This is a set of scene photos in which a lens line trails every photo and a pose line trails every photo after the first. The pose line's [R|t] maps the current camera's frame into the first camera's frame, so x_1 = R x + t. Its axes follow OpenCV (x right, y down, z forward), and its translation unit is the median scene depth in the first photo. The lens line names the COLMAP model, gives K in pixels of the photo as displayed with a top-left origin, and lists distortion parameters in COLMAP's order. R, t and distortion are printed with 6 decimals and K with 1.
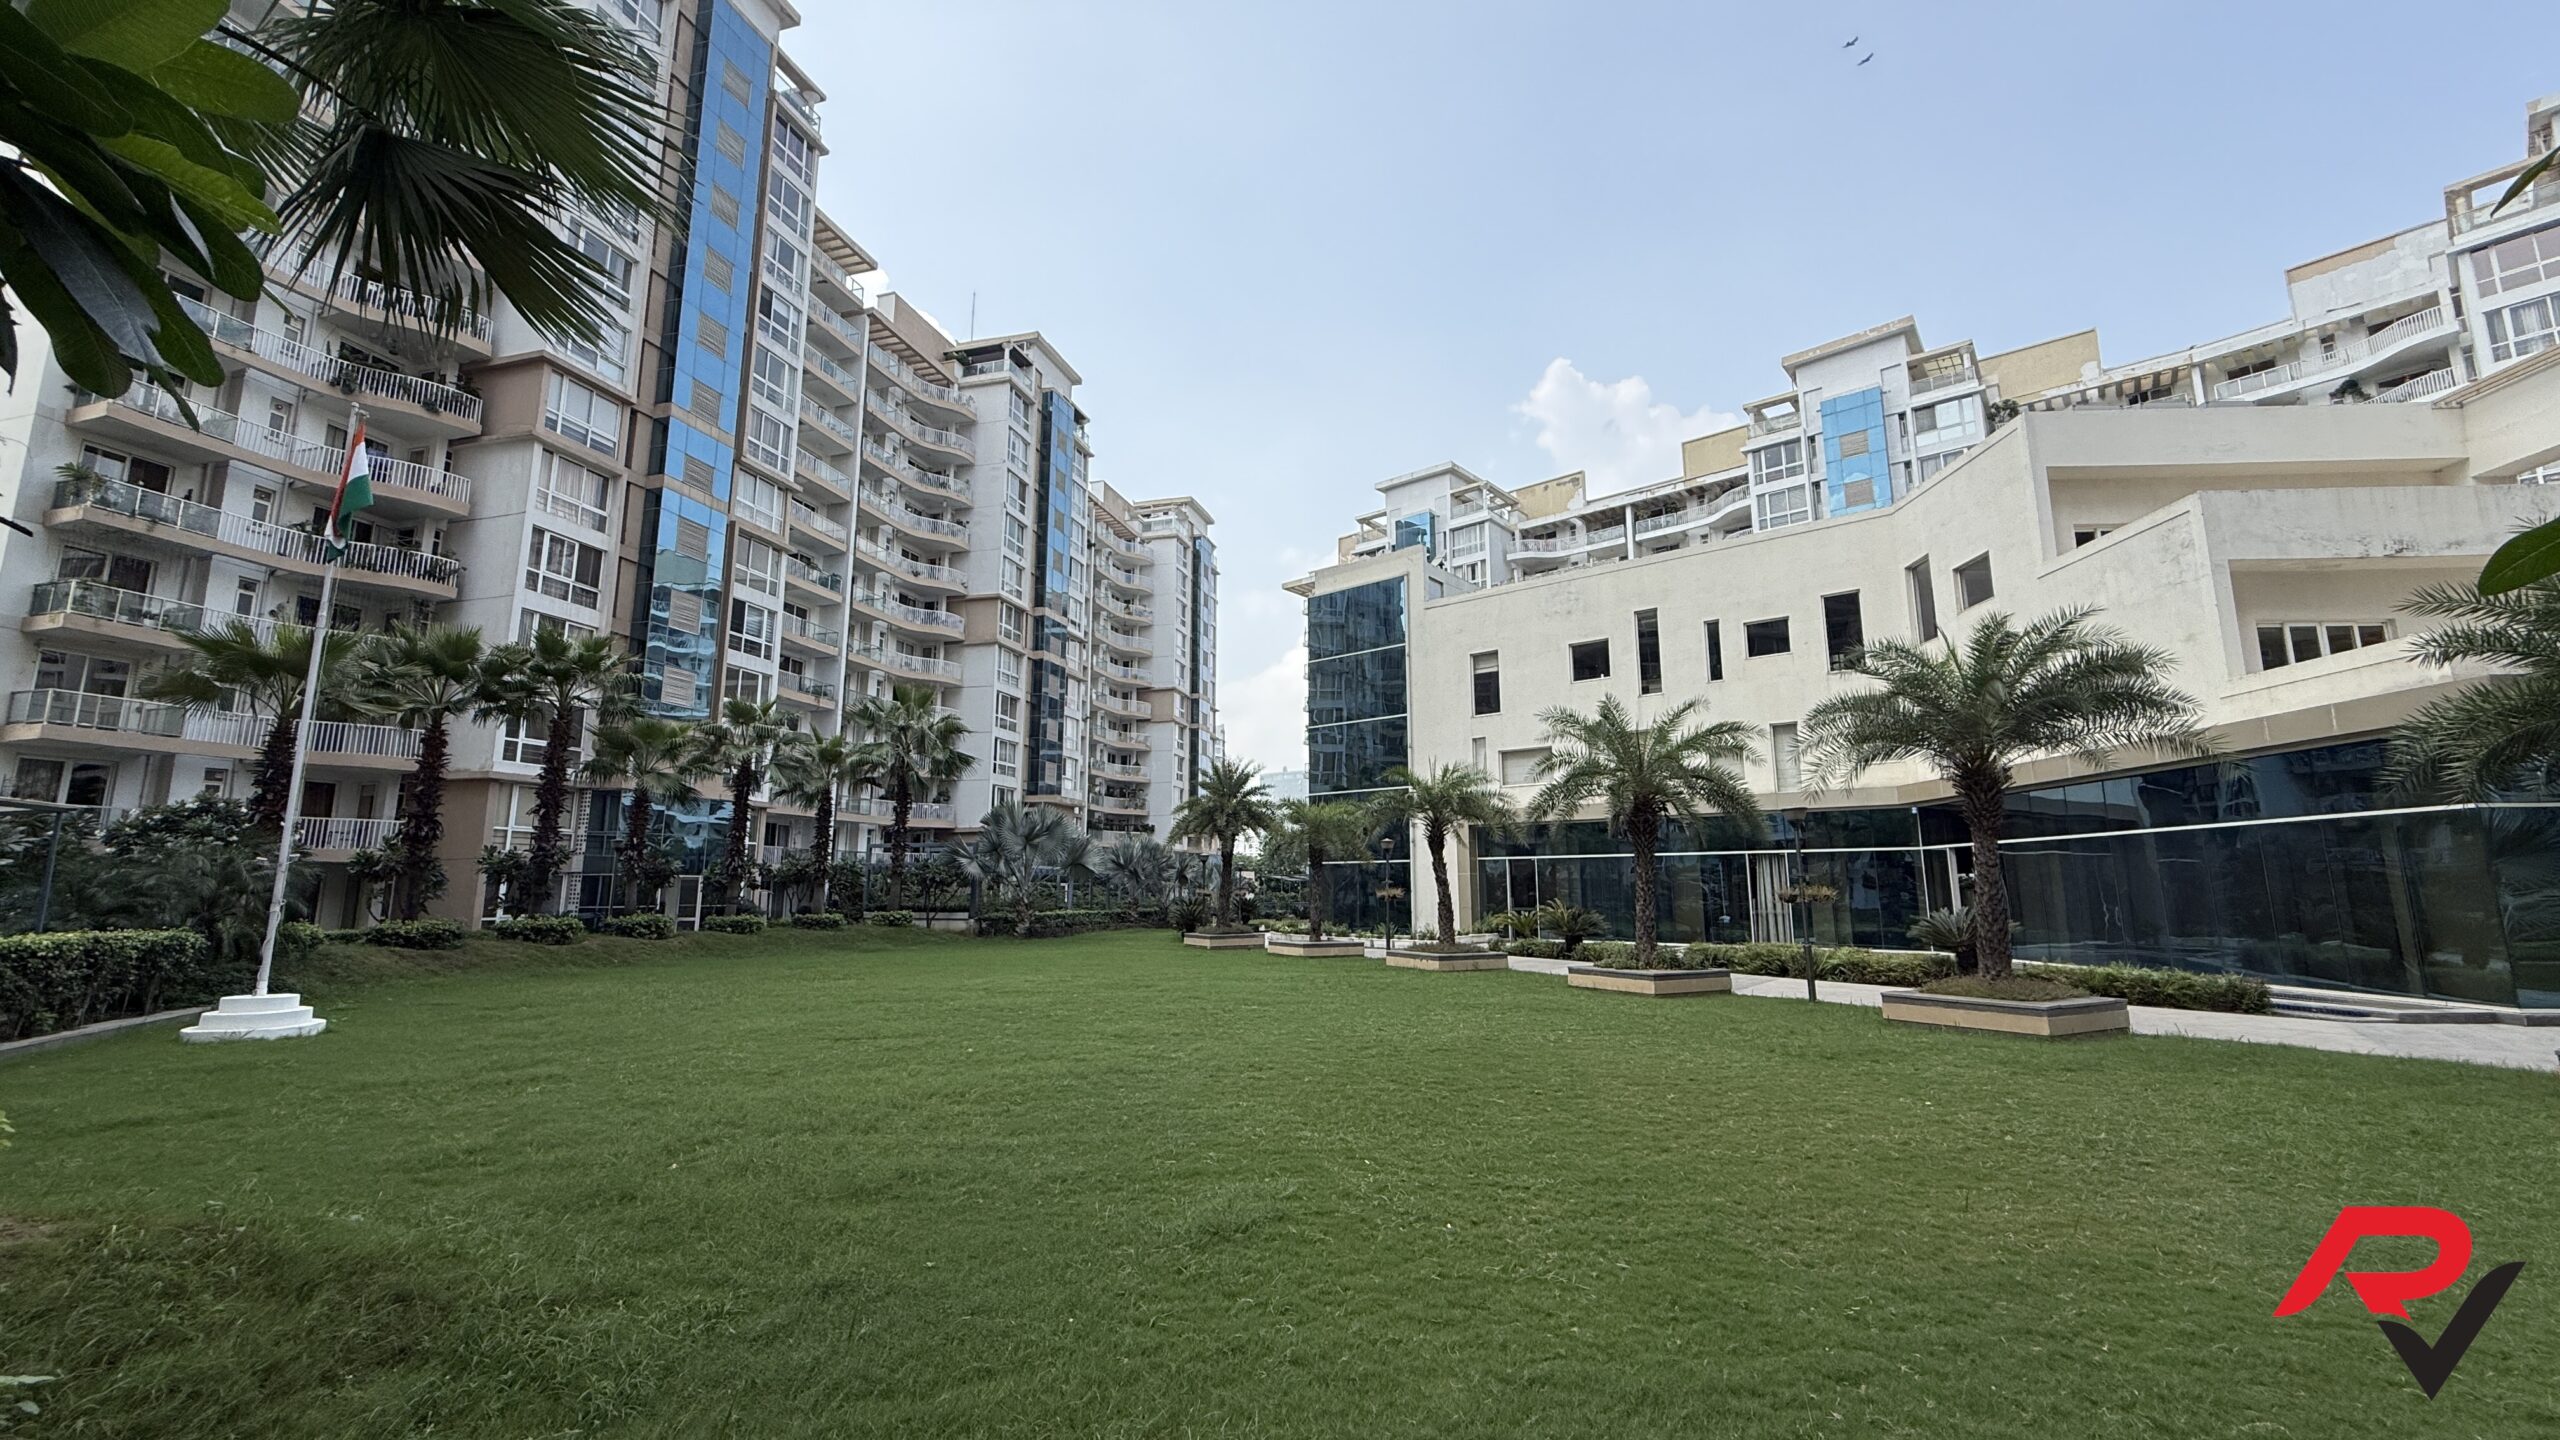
lens RADIAL K [[1001.3, 0, 1264.1], [0, 1001.3, 730.2], [0, 0, 1]] dist [-0.000274, 0.000023]
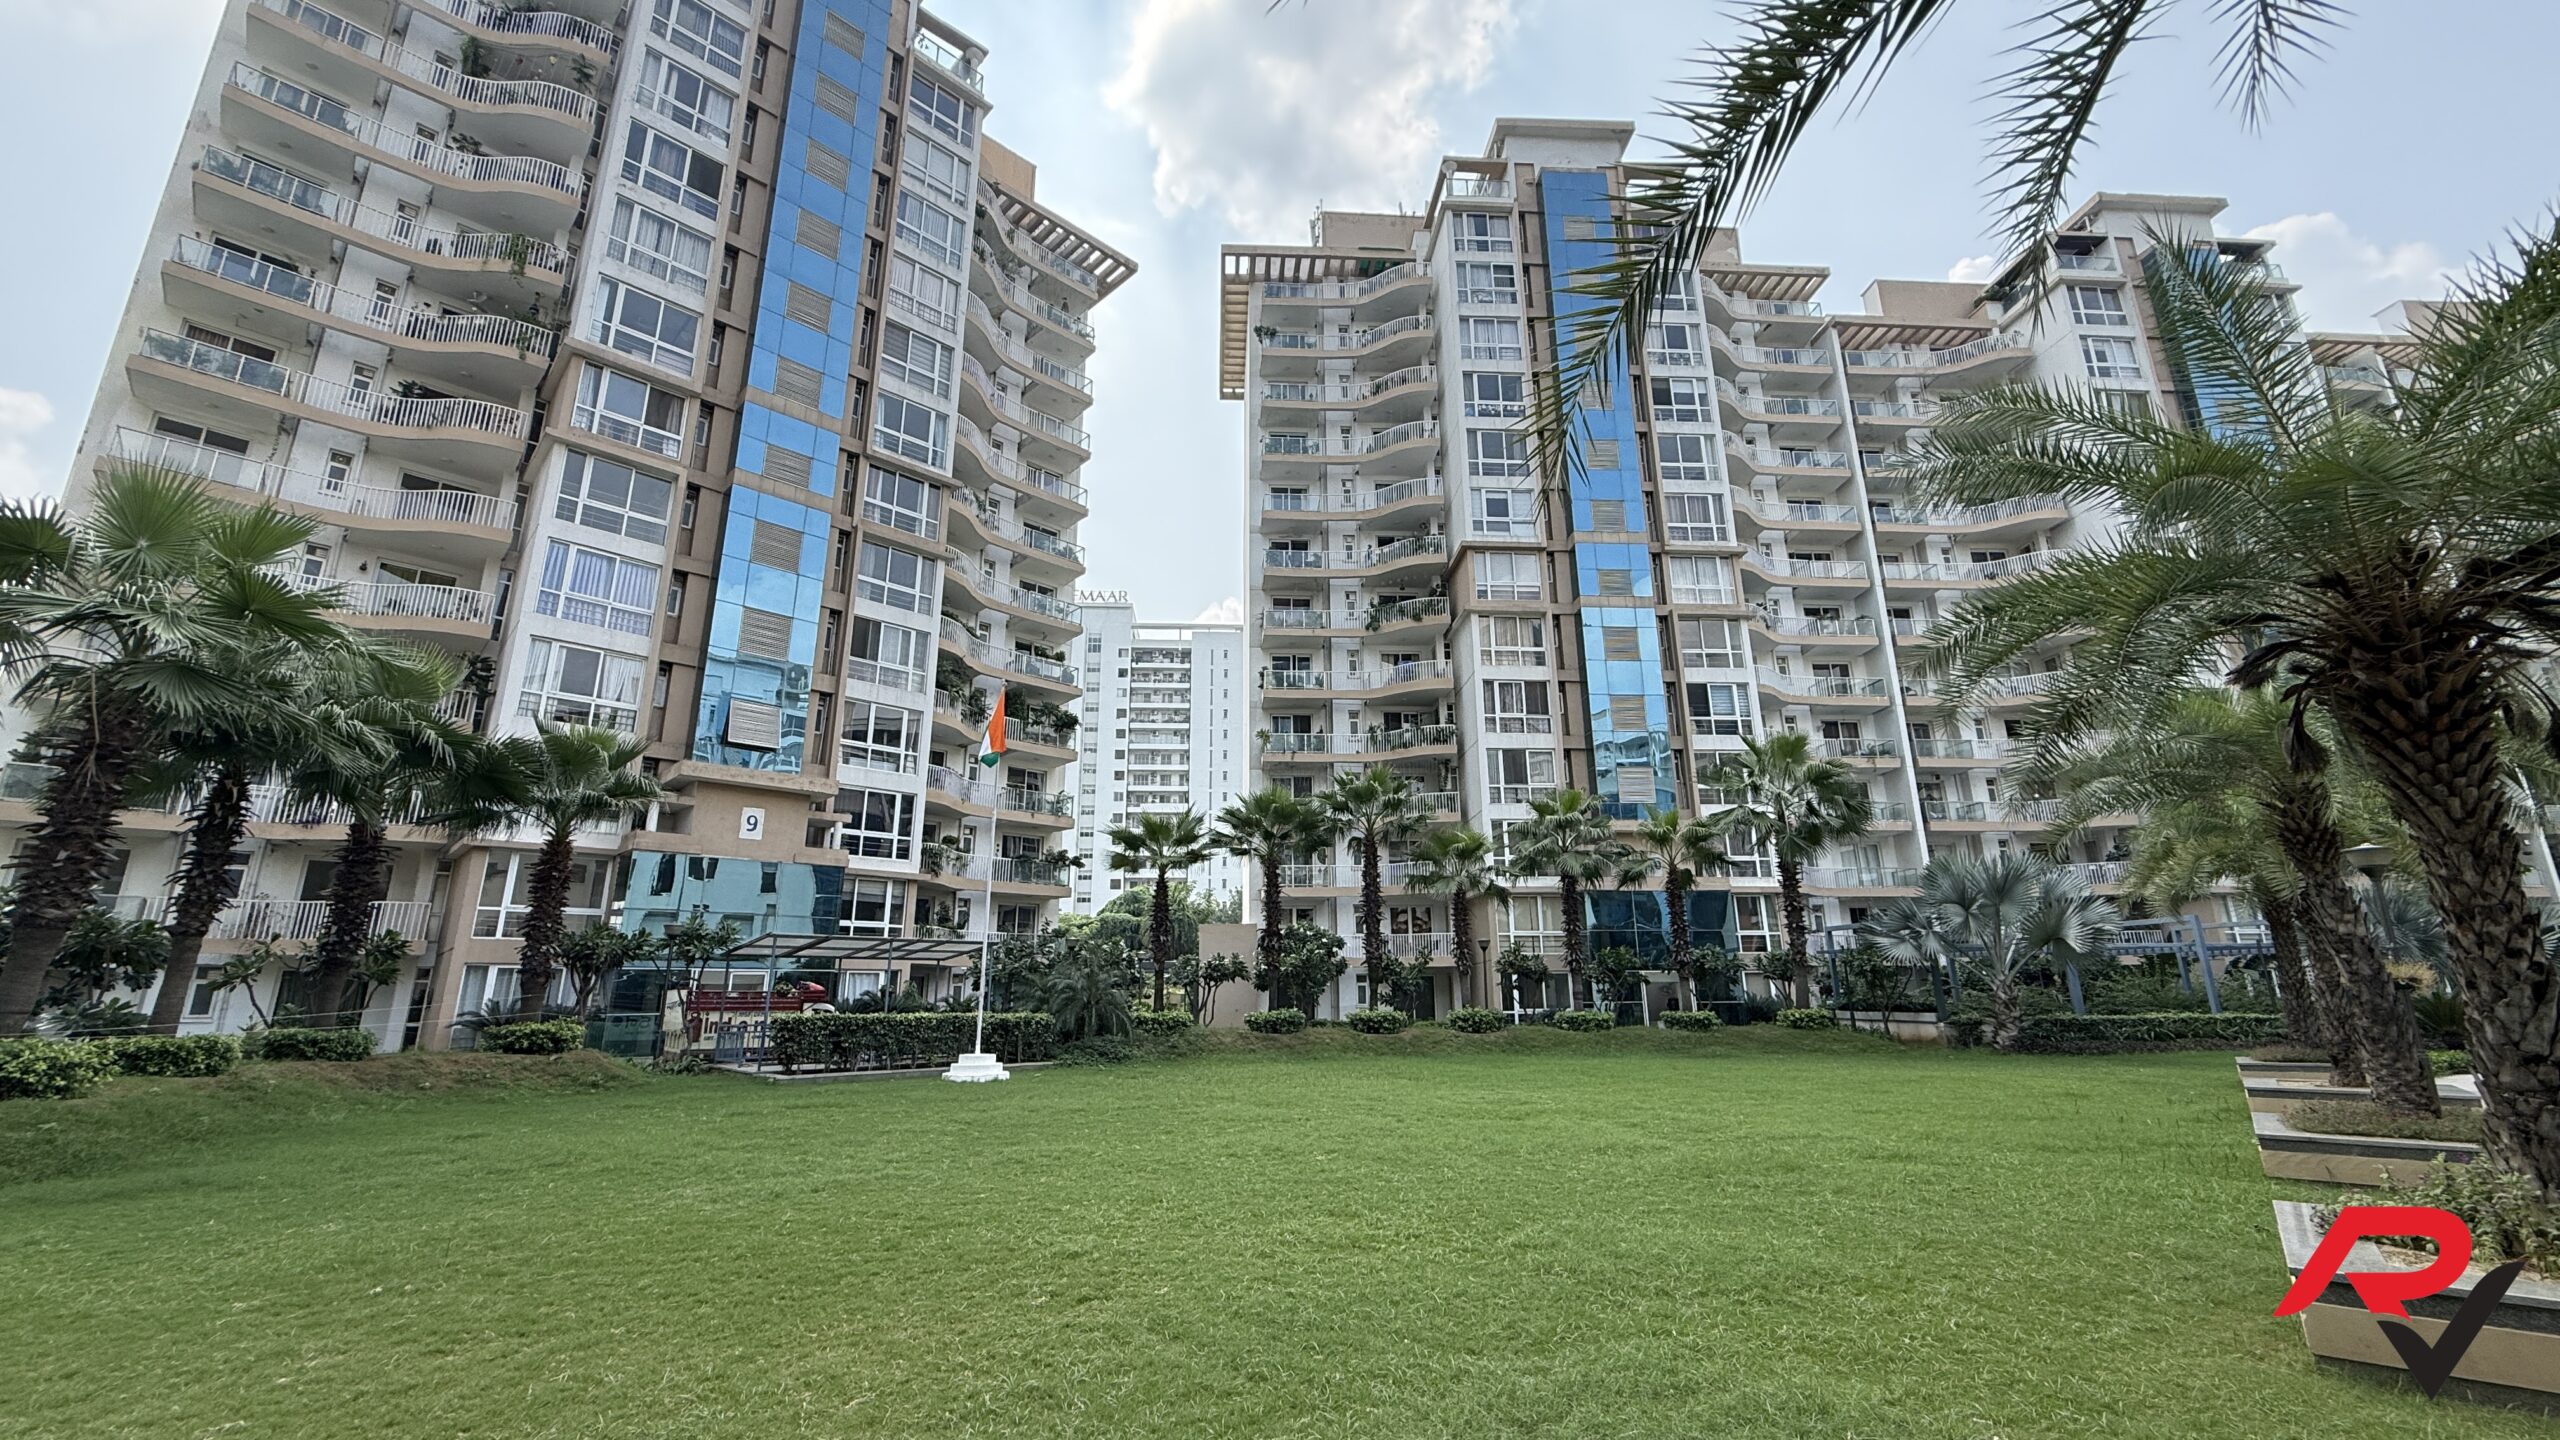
lens RADIAL K [[1001.3, 0, 1264.1], [0, 1001.3, 730.2], [0, 0, 1]] dist [-0.000274, 0.000023]
pose [[0.345609, -0.244678, -0.905918, 0.228927], [0.156424, 0.966922, -0.201478, 0.049849], [0.925249, -0.072075, 0.372451, 0.270234]]
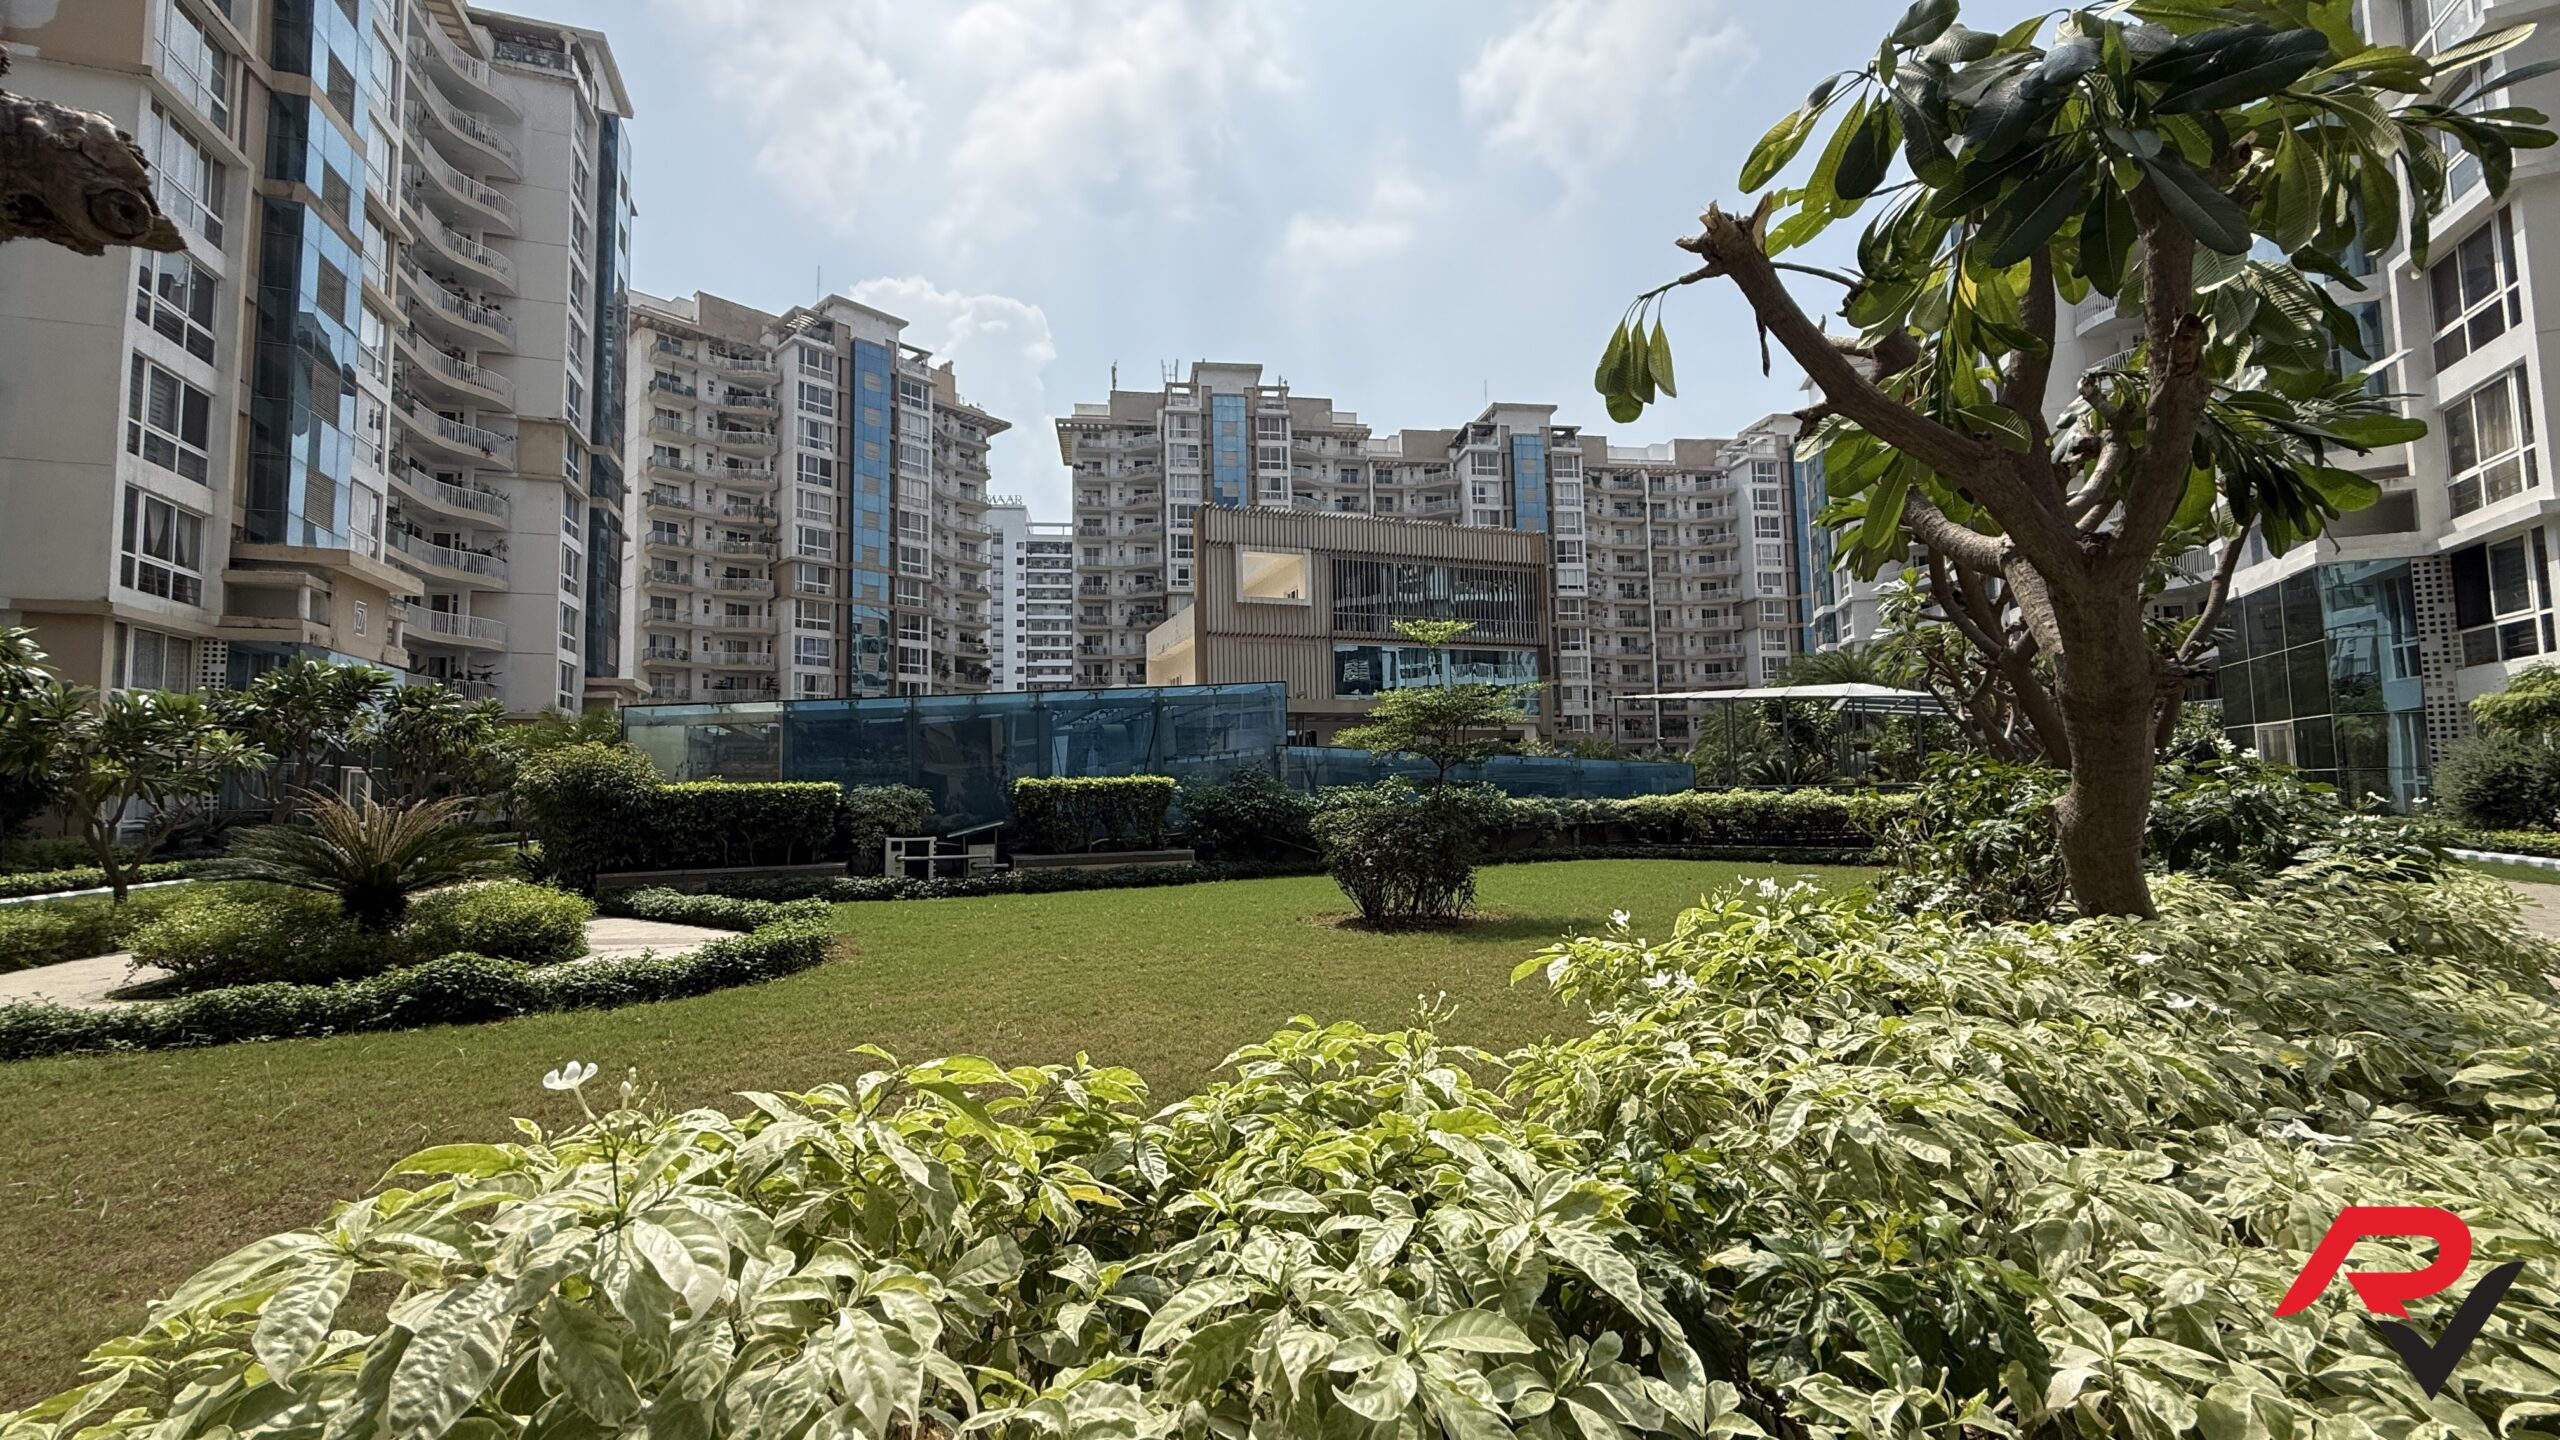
lens RADIAL K [[995.2, 0, 1280.0], [0, 995.2, 720.0], [0, 0, 1]] dist [0.000297, 0.000022]
pose [[0.436748, -0.078380, -0.896163, 1.650383], [0.166143, 0.986088, -0.005275, 0.027566], [0.884109, -0.146587, 0.443694, 0.018722]]
